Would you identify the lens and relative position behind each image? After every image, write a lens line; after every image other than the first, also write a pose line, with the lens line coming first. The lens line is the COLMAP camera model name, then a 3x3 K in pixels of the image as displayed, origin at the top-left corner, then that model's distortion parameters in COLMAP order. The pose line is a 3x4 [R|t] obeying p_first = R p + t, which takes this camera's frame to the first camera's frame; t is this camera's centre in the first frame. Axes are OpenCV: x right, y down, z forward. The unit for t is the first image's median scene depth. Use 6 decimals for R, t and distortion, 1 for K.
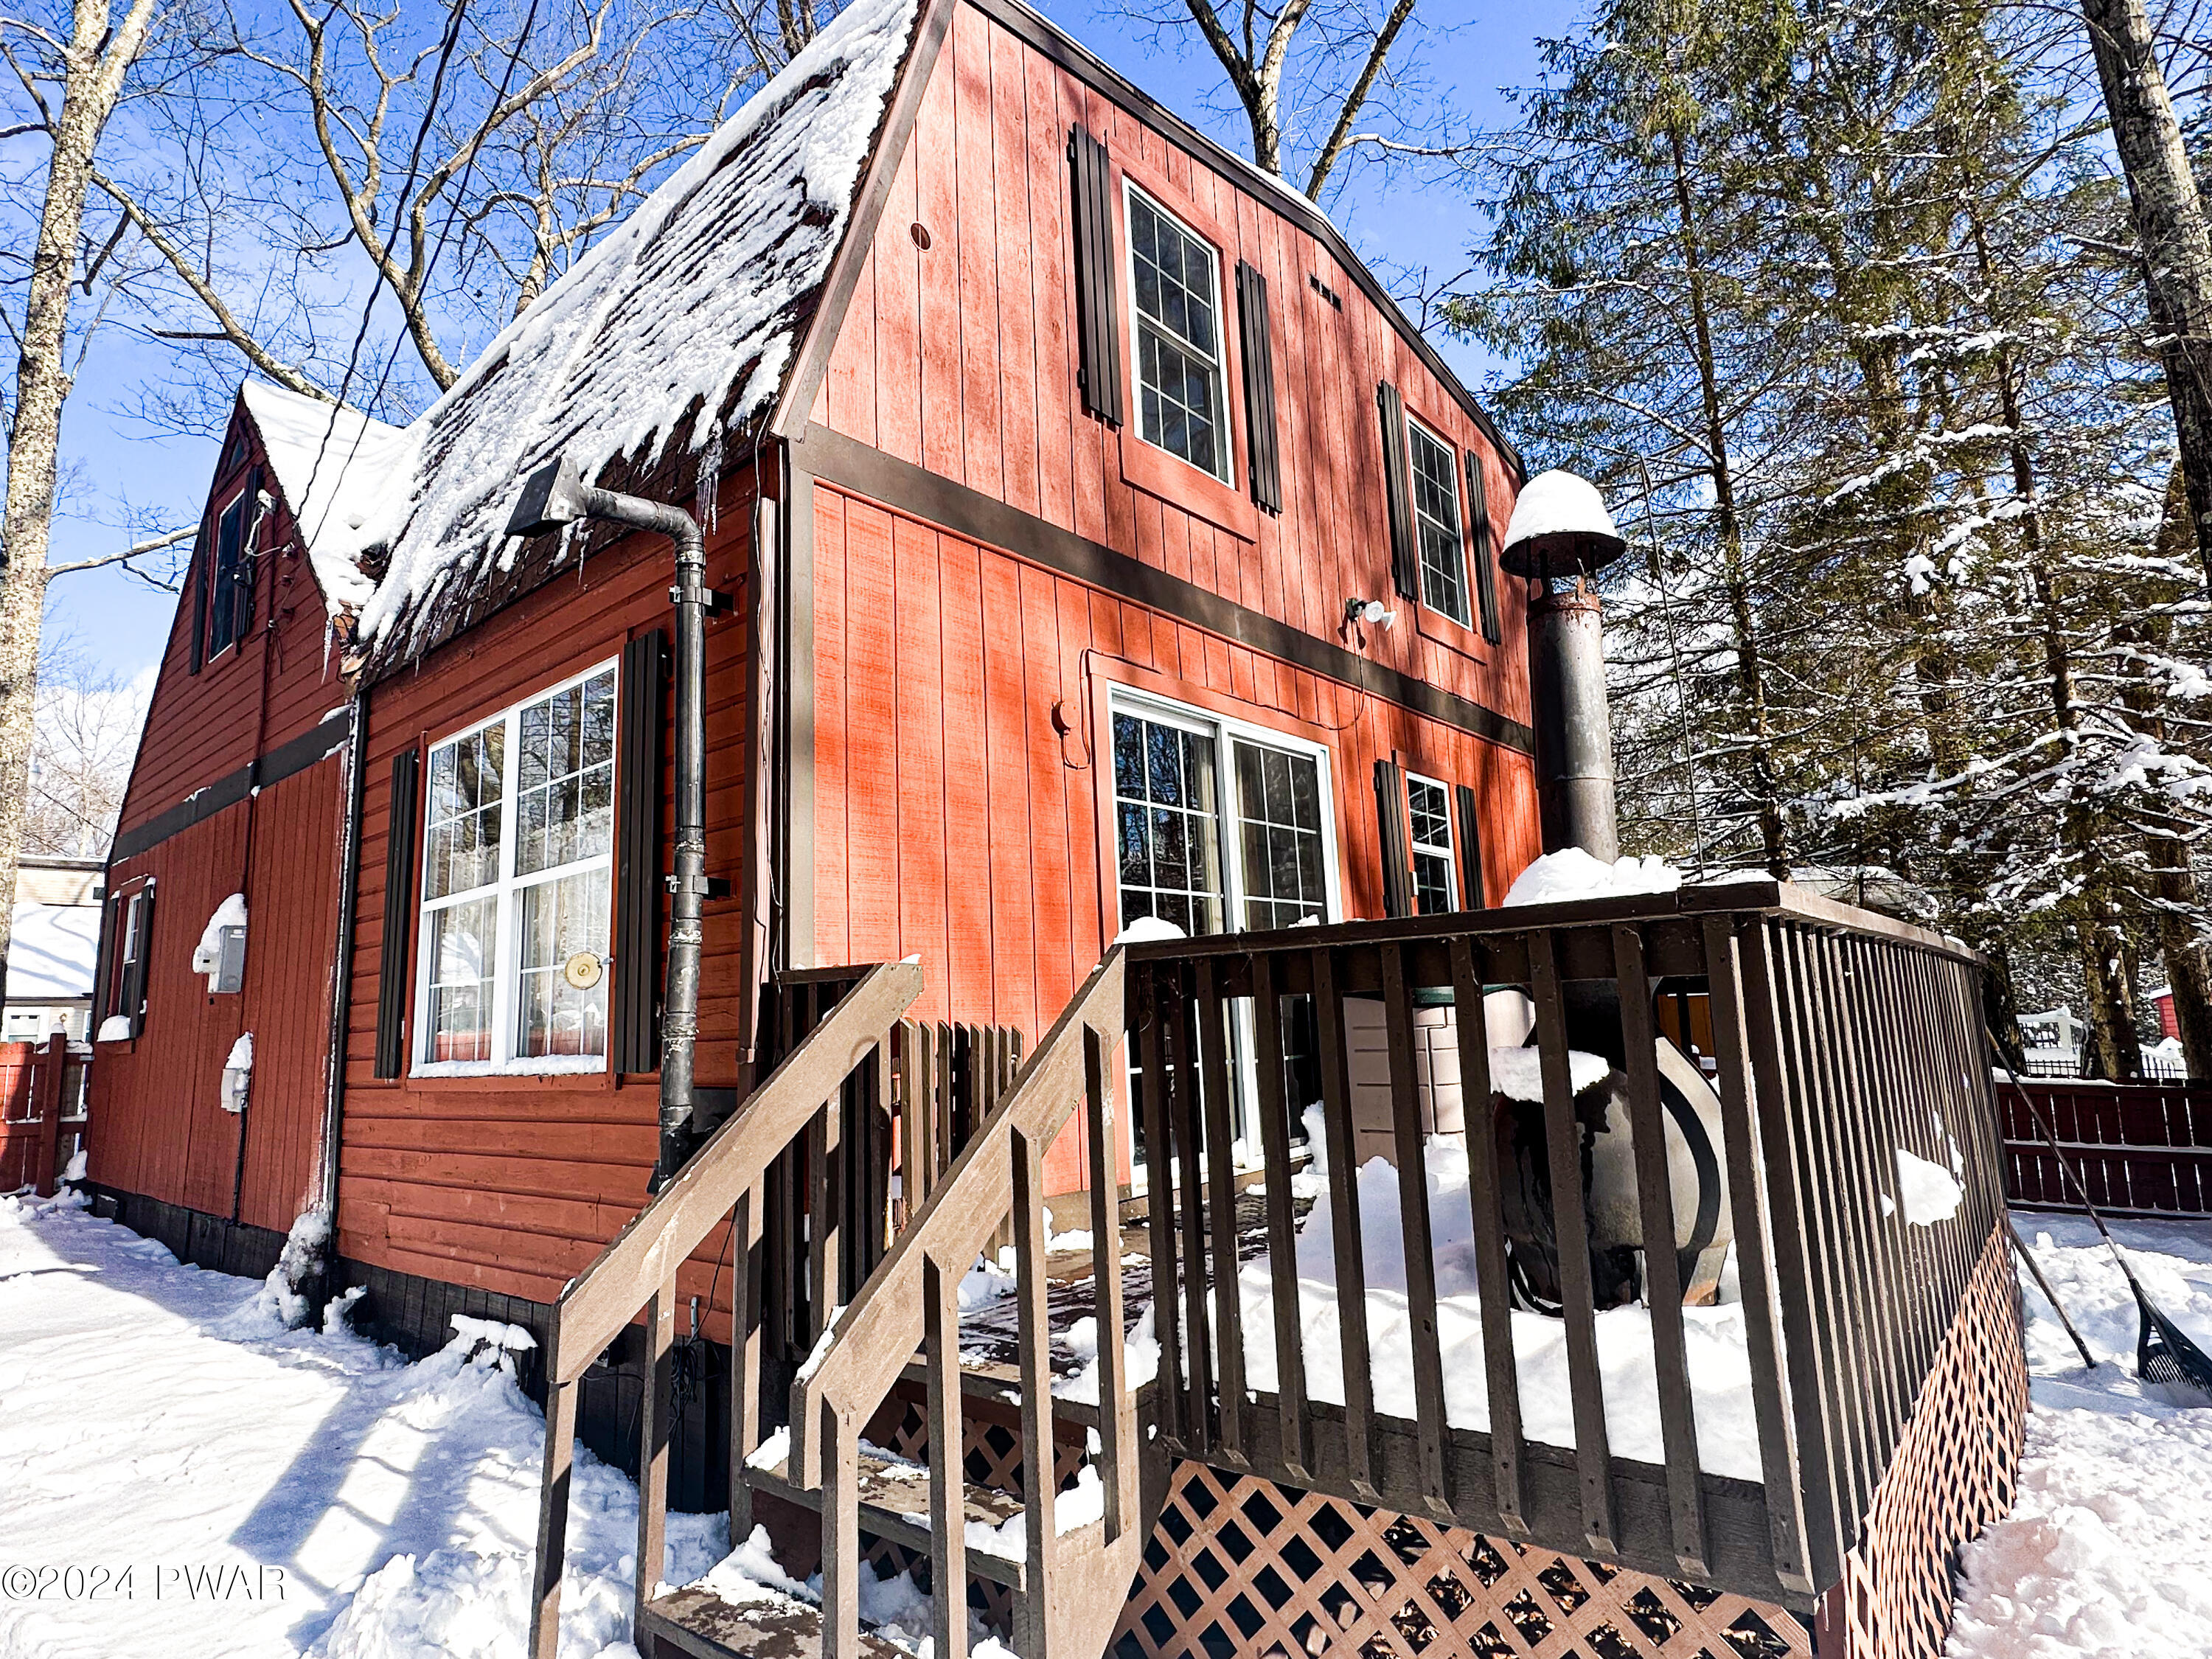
lens RADIAL K [[1163.5, 0, 1100.9], [0, 1163.5, 819.8], [0, 0, 1]] dist [-0.002330, -0.000429]
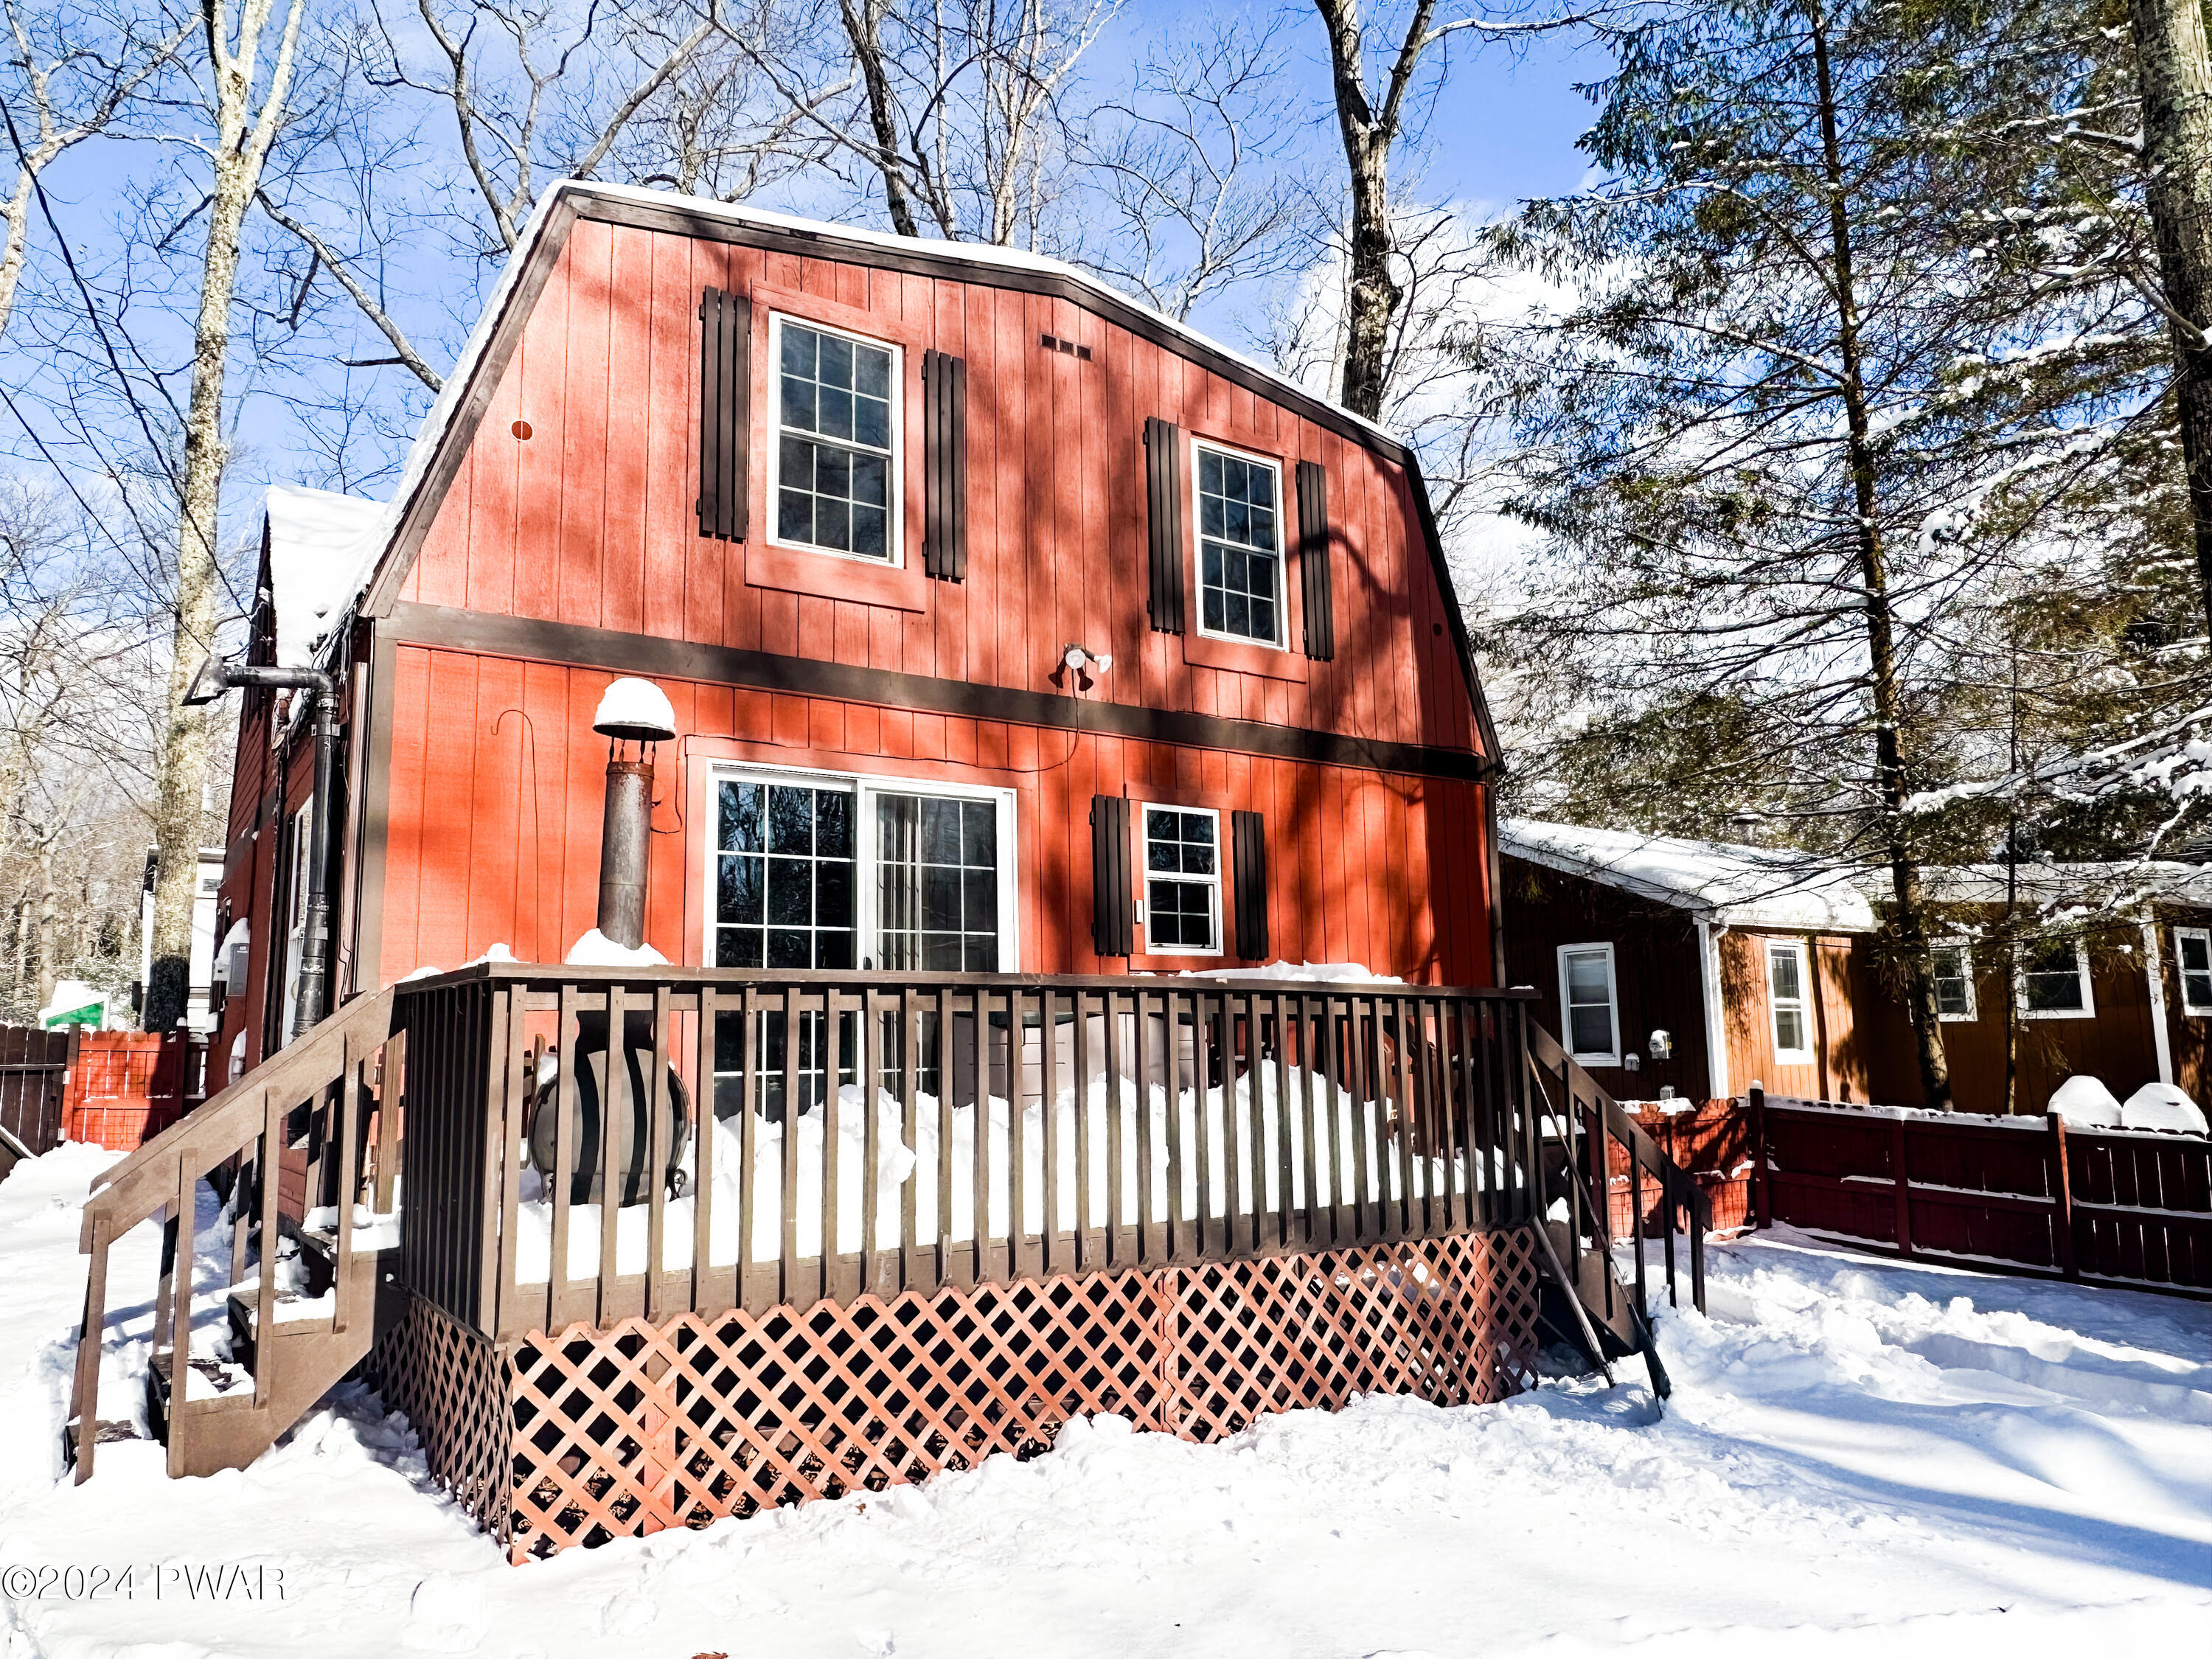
lens RADIAL K [[1397.9, 0, 1106.0], [0, 1397.9, 829.5], [0, 0, 1]] dist [-0.002065, -0.001137]
pose [[0.967887, -0.014289, -0.250979, 0.593679], [0.022368, 0.999318, 0.029365, -0.060884], [0.250388, -0.034036, 0.967547, -0.247764]]
